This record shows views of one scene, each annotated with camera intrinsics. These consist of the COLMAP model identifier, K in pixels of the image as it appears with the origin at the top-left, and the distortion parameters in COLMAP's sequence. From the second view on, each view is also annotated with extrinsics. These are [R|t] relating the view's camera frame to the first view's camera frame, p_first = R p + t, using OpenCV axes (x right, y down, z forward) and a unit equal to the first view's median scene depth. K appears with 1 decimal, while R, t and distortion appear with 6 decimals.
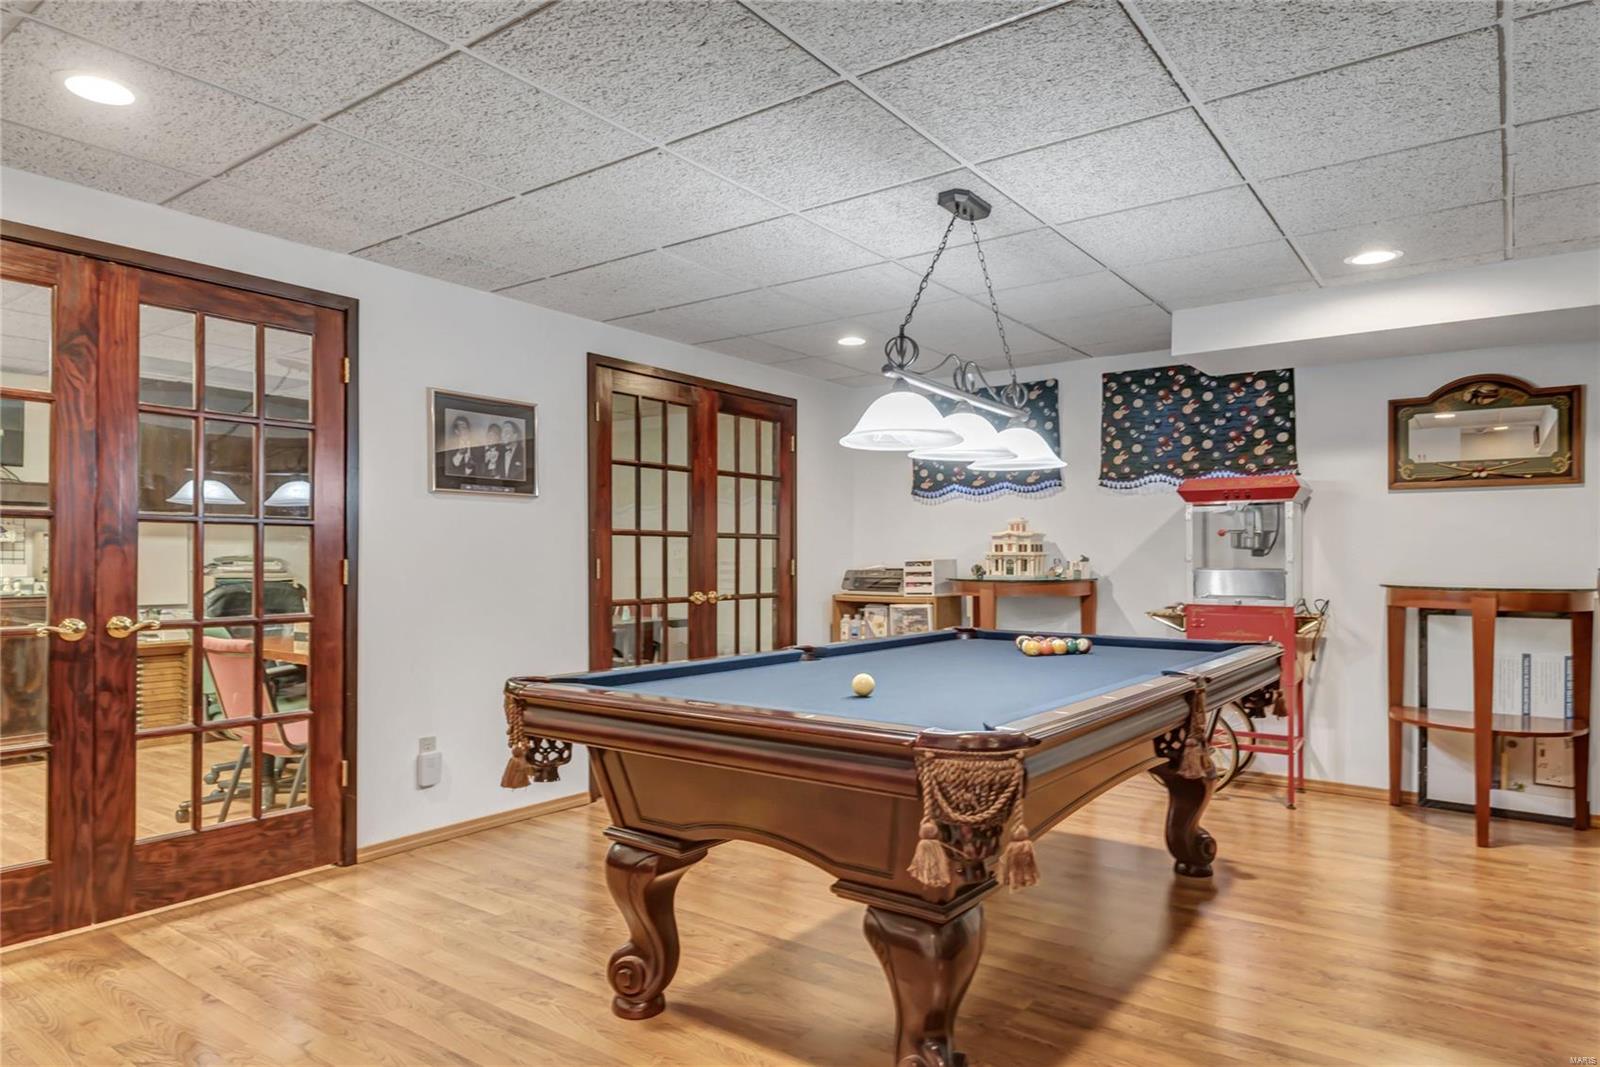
lens RADIAL K [[983.9, 0, 795.2], [0, 983.9, 539.5], [0, 0, 1]] dist [0.027555, -0.032694]
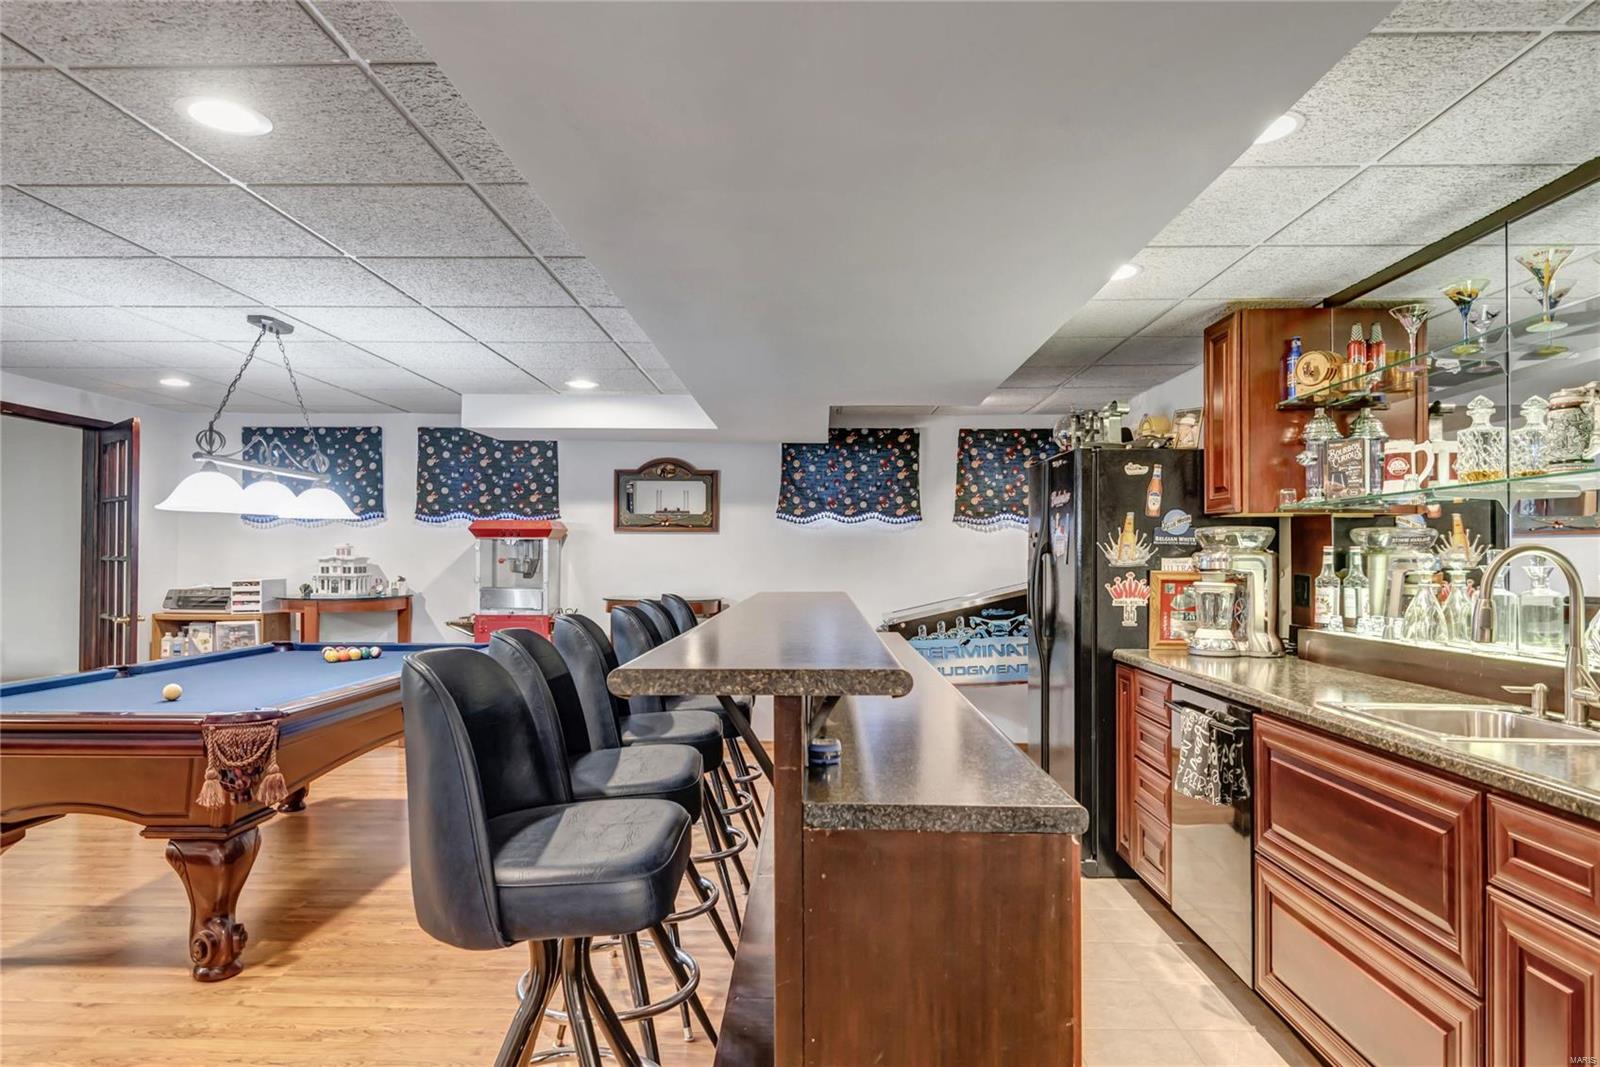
lens RADIAL K [[983.9, 0, 795.2], [0, 983.9, 539.5], [0, 0, 1]] dist [0.027555, -0.032694]
pose [[0.820228, 0.011905, 0.571914, -0.004286], [-0.011741, 0.999923, -0.003977, -0.033380], [-0.571917, -0.003453, 0.820304, -0.303612]]
